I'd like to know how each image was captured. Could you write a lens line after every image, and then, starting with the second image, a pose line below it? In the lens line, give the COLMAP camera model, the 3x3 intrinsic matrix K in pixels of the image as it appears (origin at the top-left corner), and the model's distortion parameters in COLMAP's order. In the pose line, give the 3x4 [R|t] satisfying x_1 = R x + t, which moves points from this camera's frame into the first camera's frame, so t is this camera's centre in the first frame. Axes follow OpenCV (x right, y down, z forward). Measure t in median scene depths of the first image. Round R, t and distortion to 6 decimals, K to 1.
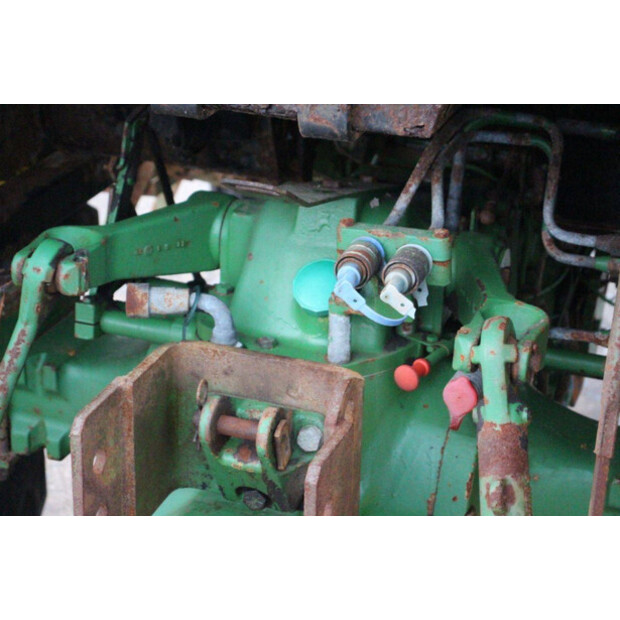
lens RADIAL K [[1423.6, 0, 306.9], [0, 1423.6, 312.0], [0, 0, 1]] dist [0.477892, 0.000000]
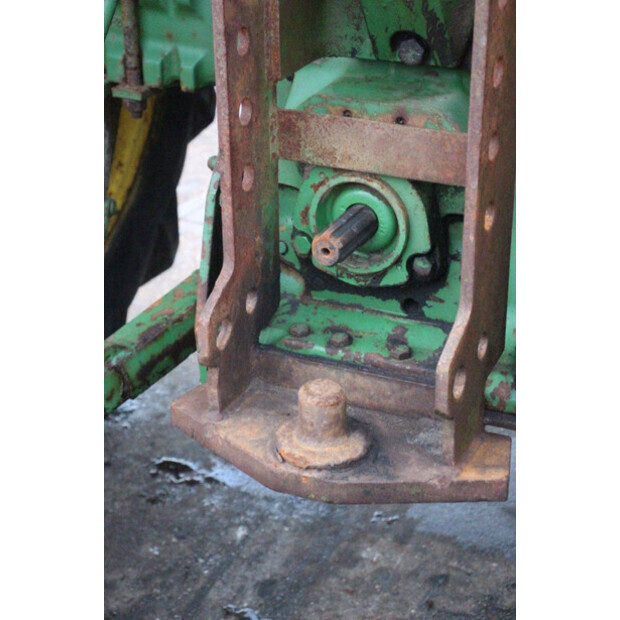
lens RADIAL K [[1423.6, 0, 315.0], [0, 1423.6, 307.1], [0, 0, 1]] dist [0.477892, 0.000000]
pose [[0.996871, 0.012160, -0.078100, -0.023259], [-0.012197, 0.999926, 0.000011, 0.280011], [0.078094, 0.000941, 0.996946, 0.101131]]
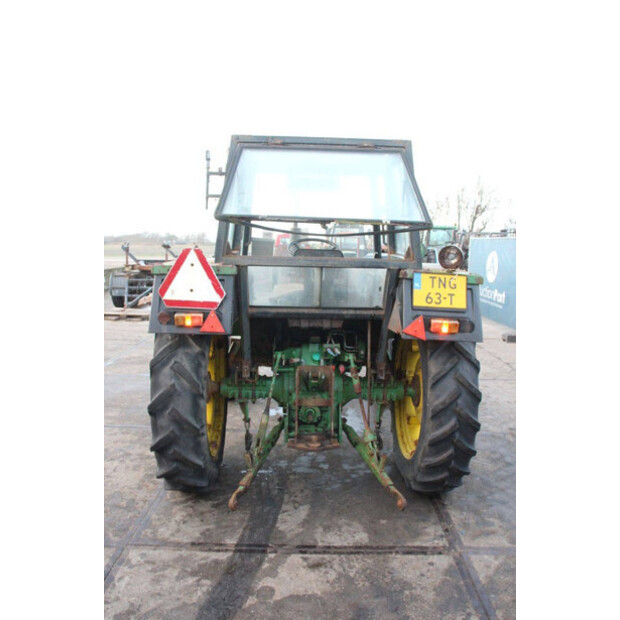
lens RADIAL K [[533.6, 0, 310.4], [0, 533.6, 313.7], [0, 0, 1]] dist [-0.143086, 0.089775]
pose [[0.929447, -0.058379, 0.364309, -0.865163], [0.155535, 0.957375, -0.243396, 0.371519], [-0.334571, 0.282886, 0.898909, -1.179364]]
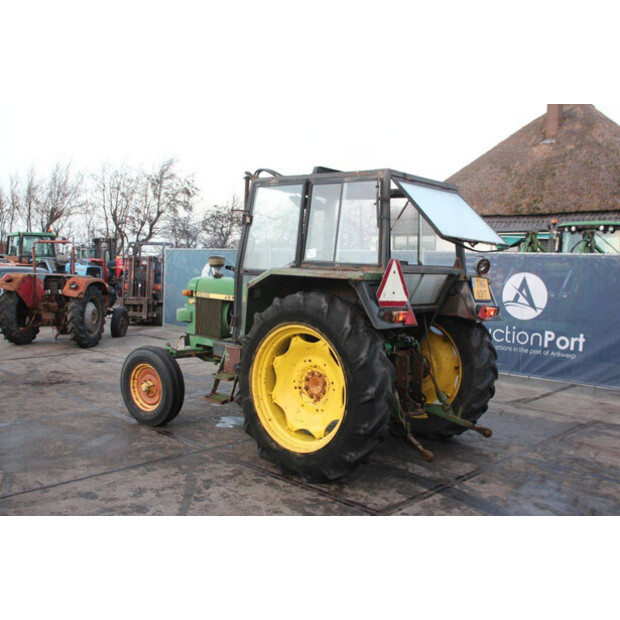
lens RADIAL K [[628.1, 0, 303.0], [0, 628.1, 314.4], [0, 0, 1]] dist [-0.036820, 0.000000]
pose [[0.384721, -0.087639, 0.918863, -3.380821], [0.358960, 0.931327, -0.061466, -0.135133], [-0.850375, 0.353482, 0.389760, -0.034794]]
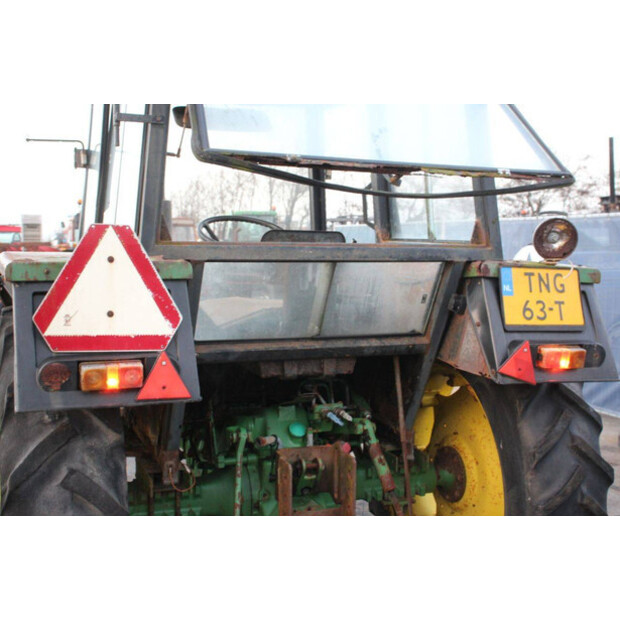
lens RADIAL K [[822.9, 0, 312.1], [0, 822.9, 314.8], [0, 0, 1]] dist [0.021009, 0.000000]
pose [[0.744879, -0.079439, 0.662454, -1.241677], [0.283224, 0.936636, -0.206146, 0.140241], [-0.604102, 0.341177, 0.720179, -0.539125]]
